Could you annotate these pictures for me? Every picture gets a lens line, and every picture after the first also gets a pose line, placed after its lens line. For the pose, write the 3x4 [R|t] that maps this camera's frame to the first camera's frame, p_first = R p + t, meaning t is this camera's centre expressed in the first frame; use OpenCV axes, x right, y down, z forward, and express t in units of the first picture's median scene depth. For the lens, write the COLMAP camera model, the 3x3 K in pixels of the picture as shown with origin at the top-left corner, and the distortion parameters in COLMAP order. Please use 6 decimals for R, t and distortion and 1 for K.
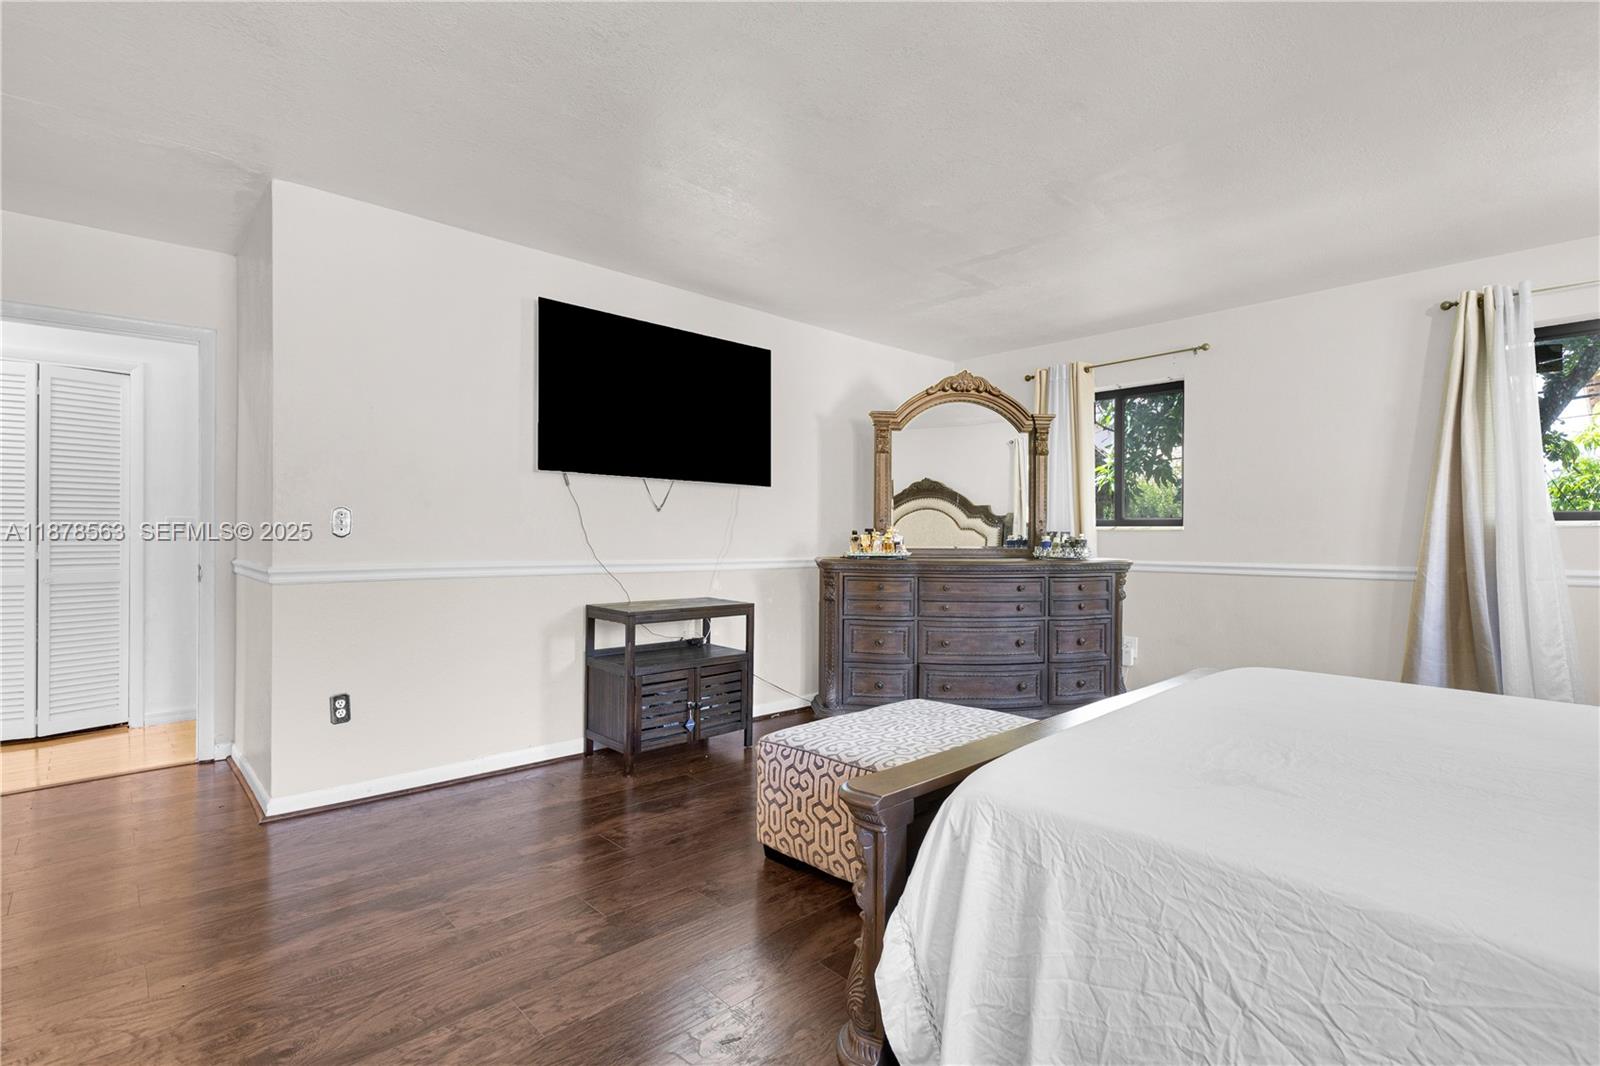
lens RADIAL K [[833.4, 0, 809.0], [0, 833.4, 526.5], [0, 0, 1]] dist [0.003809, -0.002739]
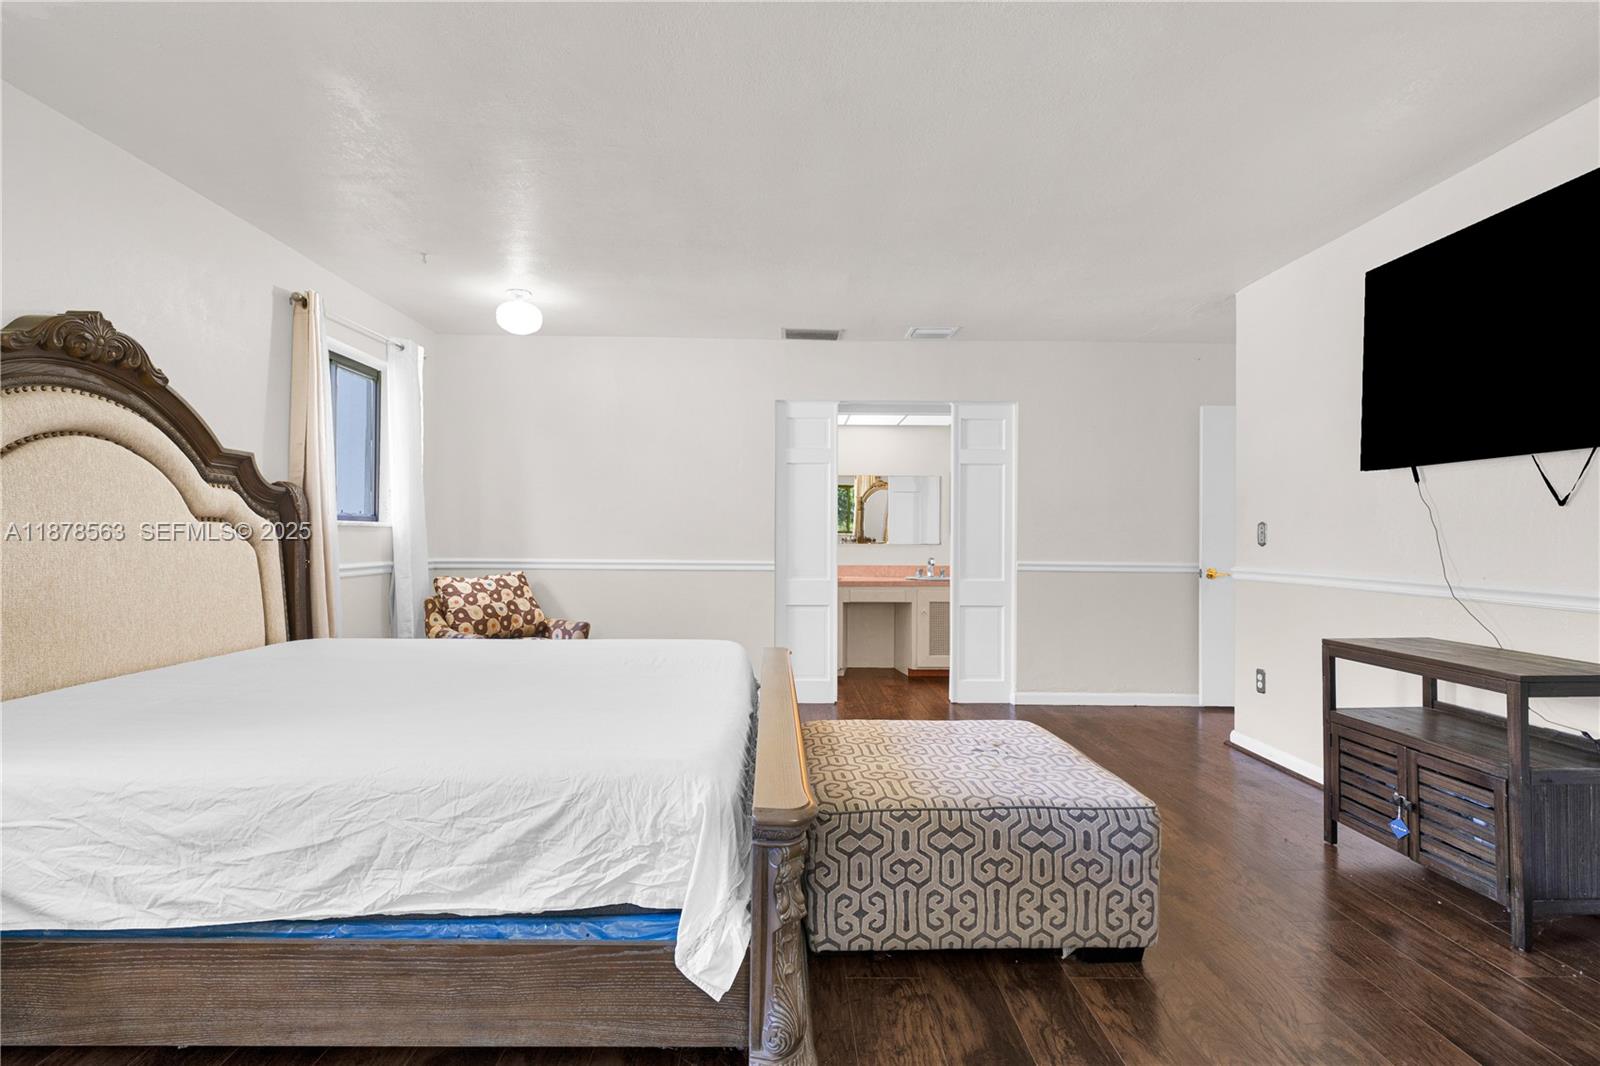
lens RADIAL K [[748.0, 0, 798.5], [0, 748.0, 540.3], [0, 0, 1]] dist [0.002794, -0.001664]
pose [[-0.692152, -0.008712, -0.721699, 0.578517], [-0.002002, 0.999946, -0.010151, 0.012453], [0.721749, -0.005581, -0.692133, 0.985625]]
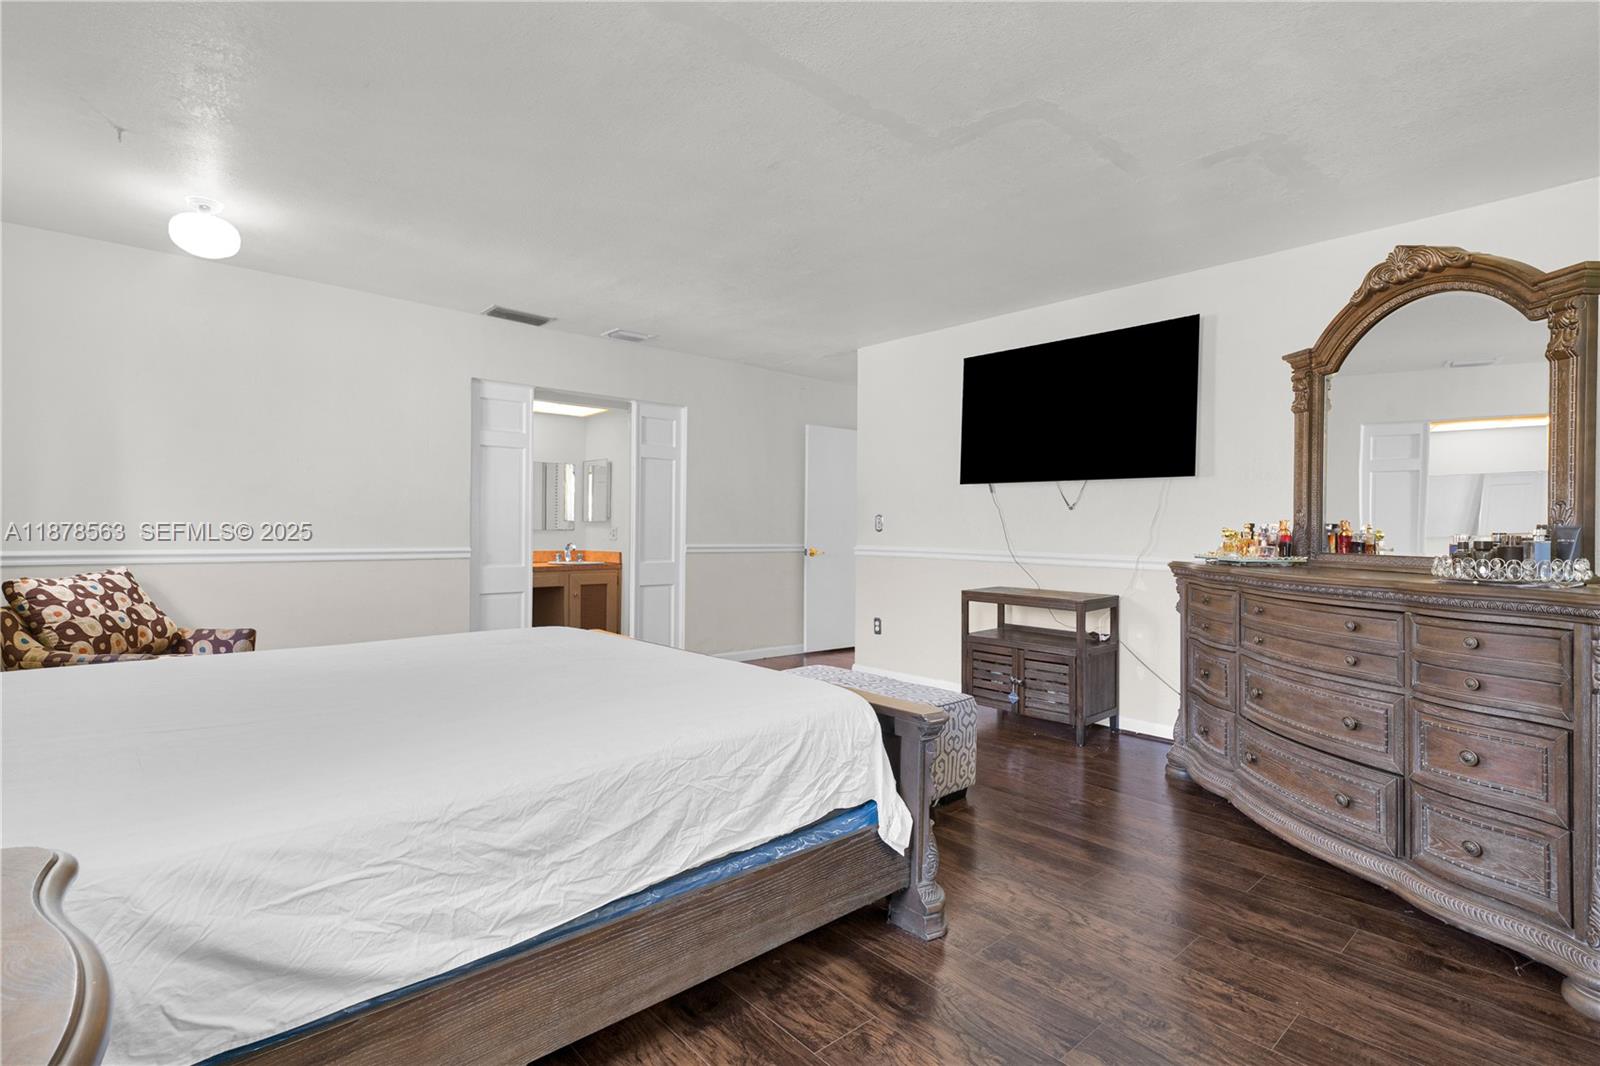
lens RADIAL K [[748.0, 0, 784.2], [0, 748.0, 535.0], [0, 0, 1]] dist [0.002794, -0.001664]
pose [[-0.061756, 0.003308, -0.998086, 0.828103], [0.001882, 0.999993, 0.003198, 0.010855], [0.998090, -0.001681, -0.061761, 0.690038]]
